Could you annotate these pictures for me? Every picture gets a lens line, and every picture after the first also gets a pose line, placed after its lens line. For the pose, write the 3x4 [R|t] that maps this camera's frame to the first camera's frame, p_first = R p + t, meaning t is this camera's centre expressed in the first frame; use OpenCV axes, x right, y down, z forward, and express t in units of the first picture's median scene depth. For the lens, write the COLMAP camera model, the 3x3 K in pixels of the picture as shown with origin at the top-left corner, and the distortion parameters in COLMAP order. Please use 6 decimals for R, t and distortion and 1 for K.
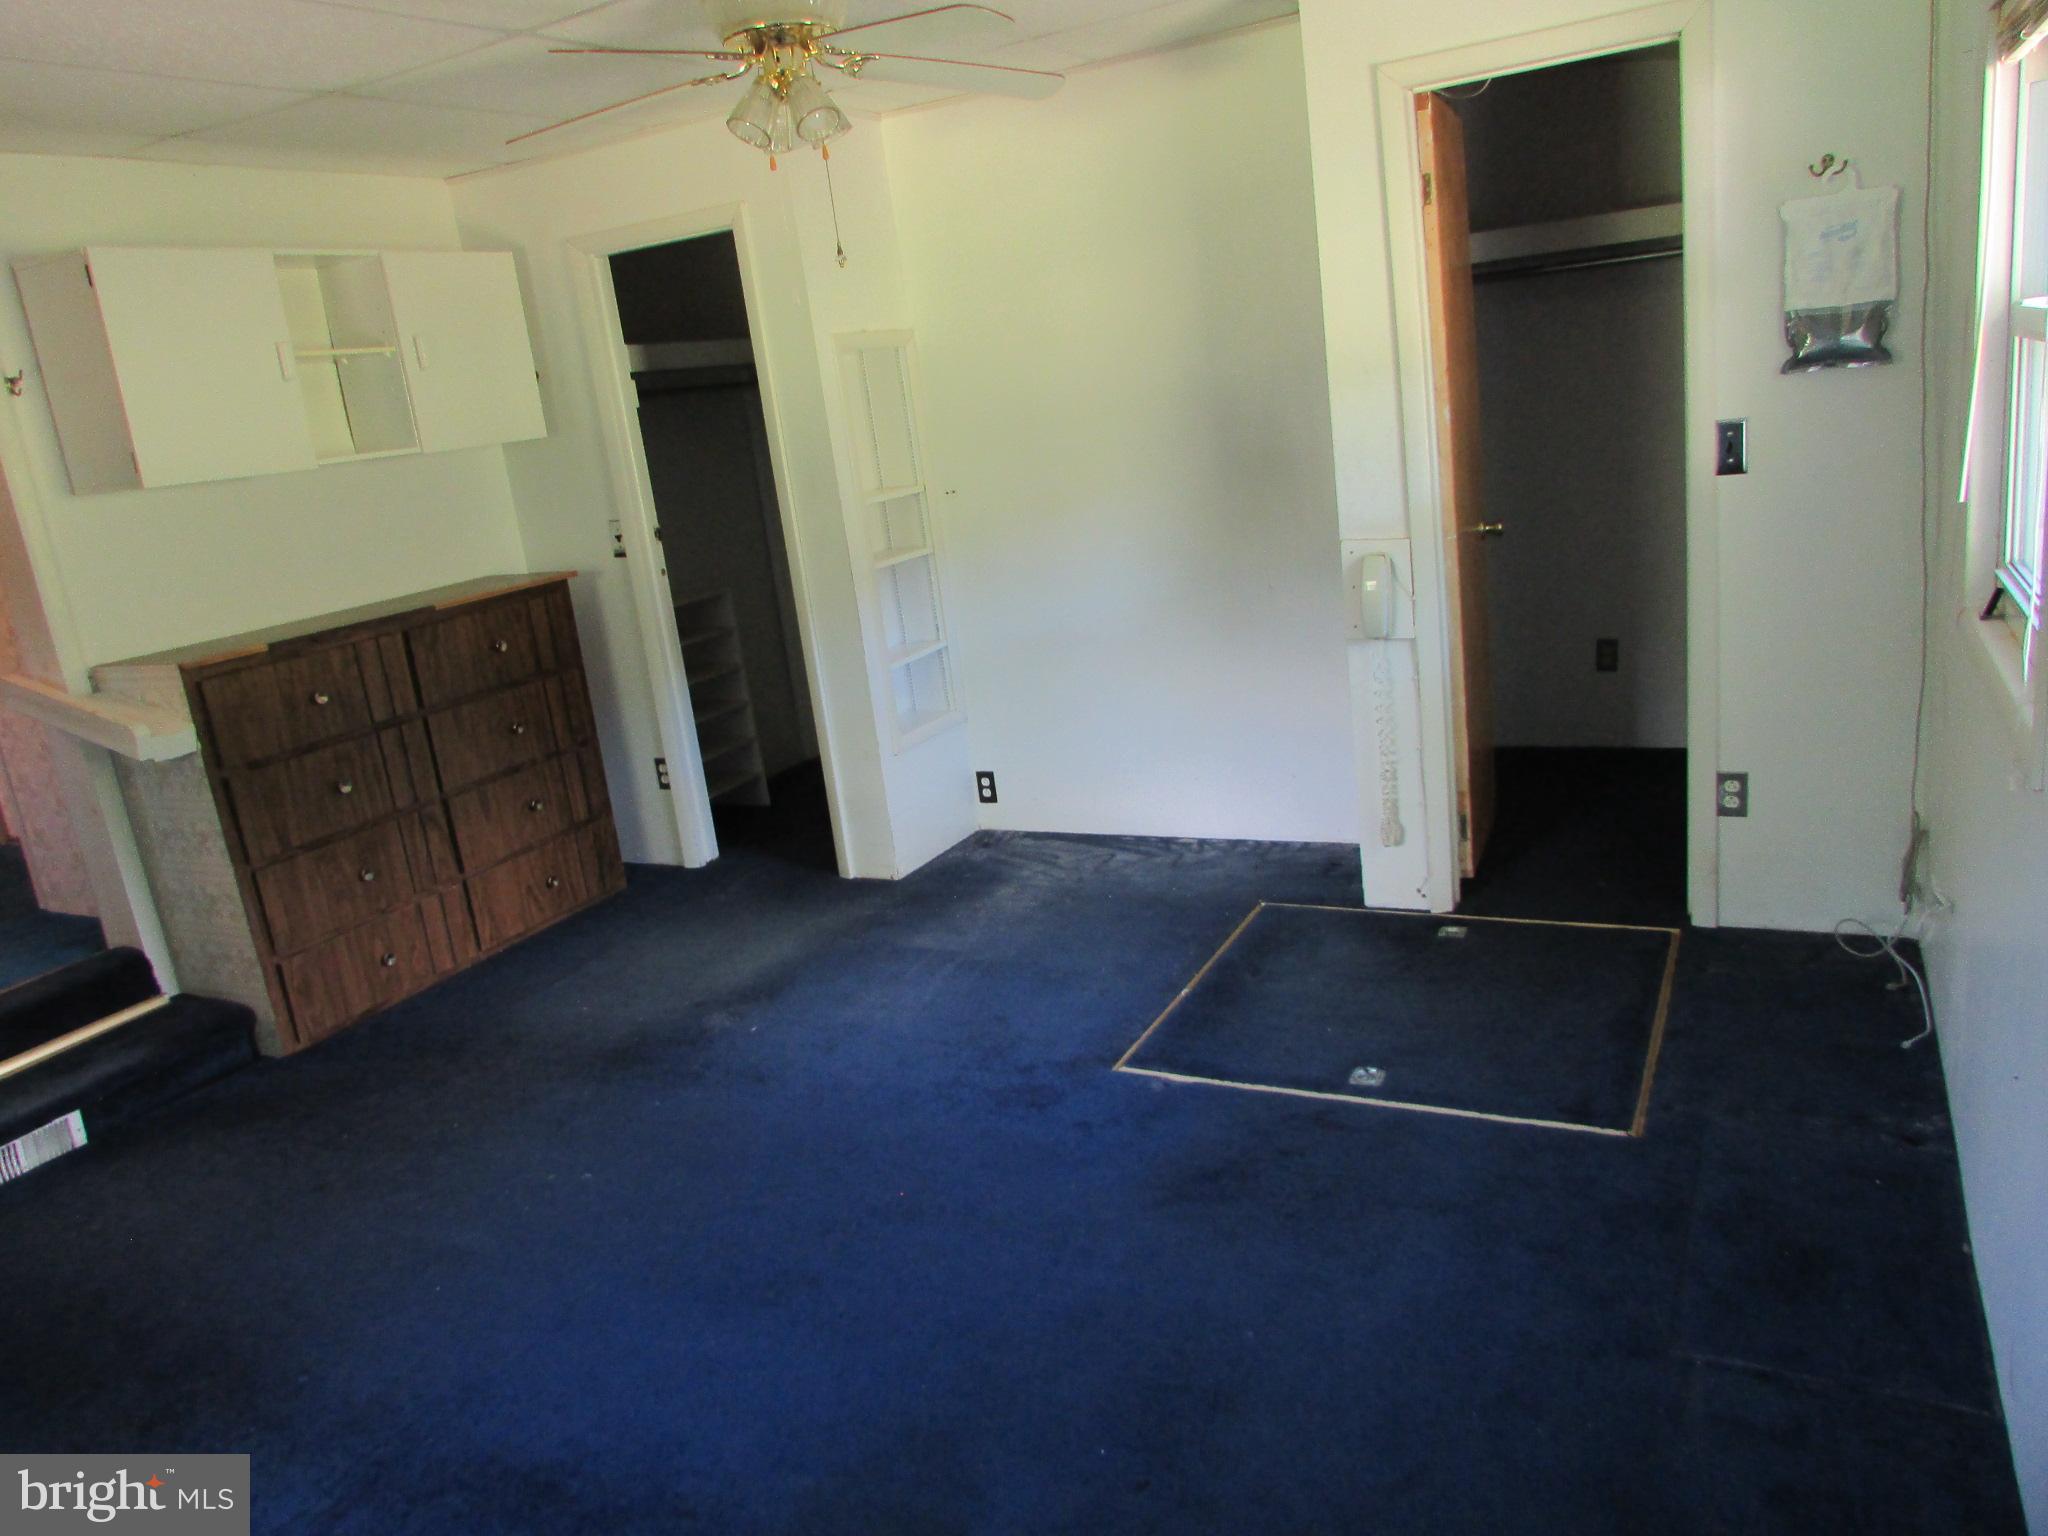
lens RADIAL K [[1460.9, 0, 1012.9], [0, 1460.9, 770.5], [0, 0, 1]] dist [-0.019298, -0.013981]
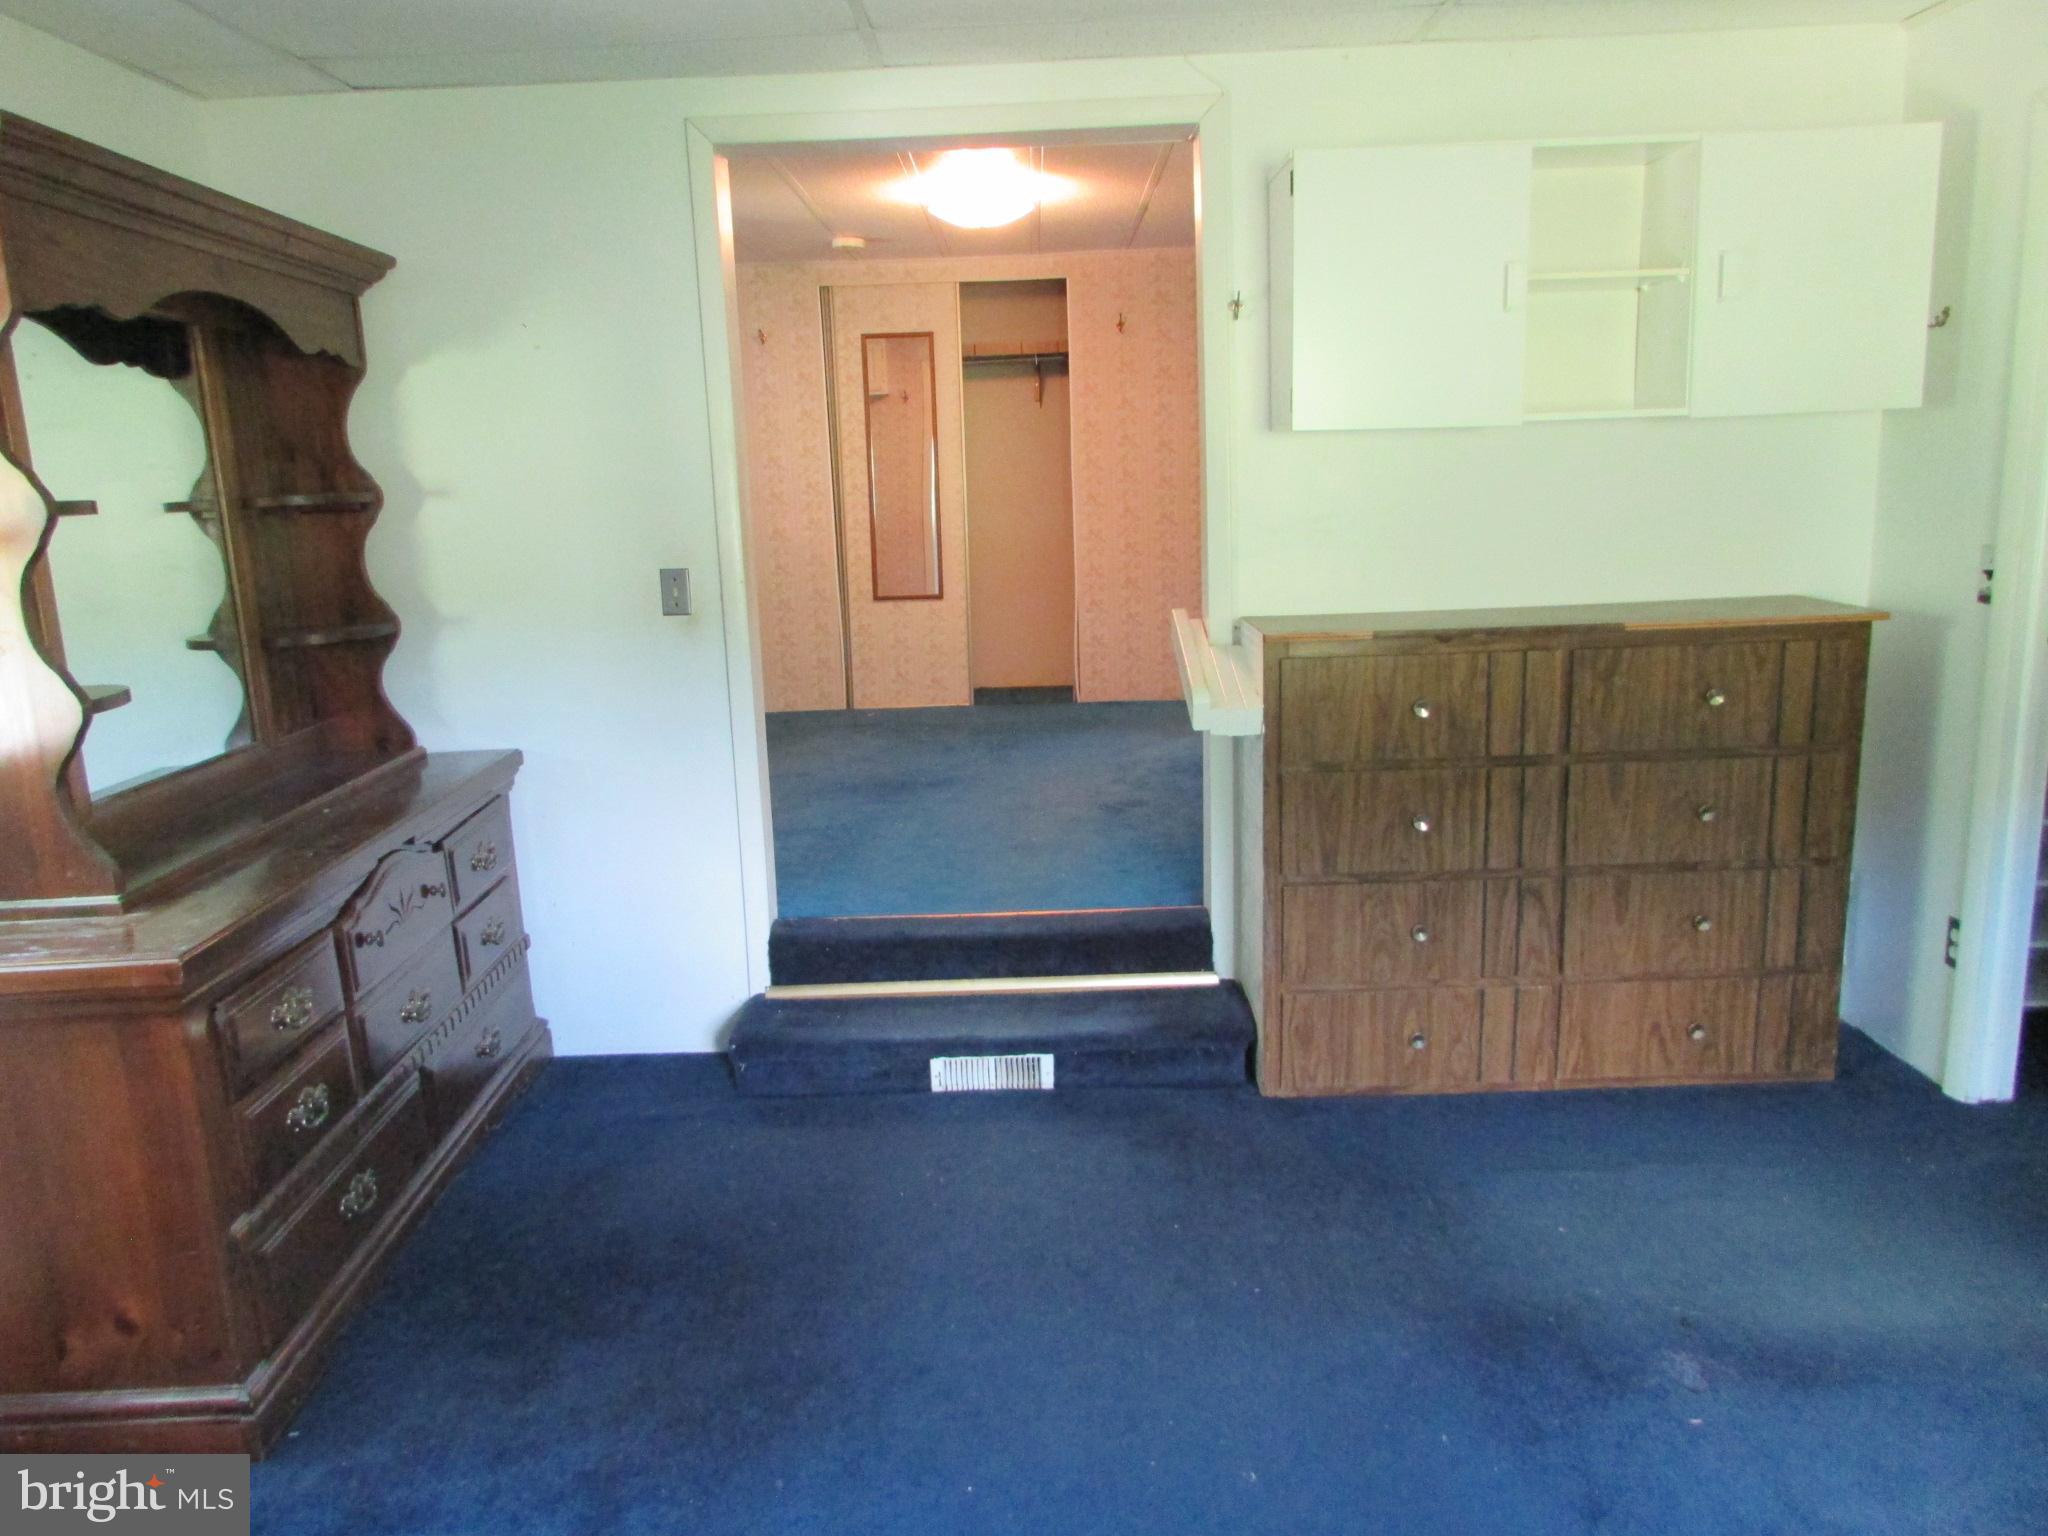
lens RADIAL K [[1460.9, 0, 1041.0], [0, 1460.9, 766.4], [0, 0, 1]] dist [-0.019298, -0.013981]
pose [[0.453884, 0.277108, -0.846877, 0.111931], [-0.240541, 0.953234, 0.182991, -0.108010], [0.857980, 0.120652, 0.499314, 0.386667]]
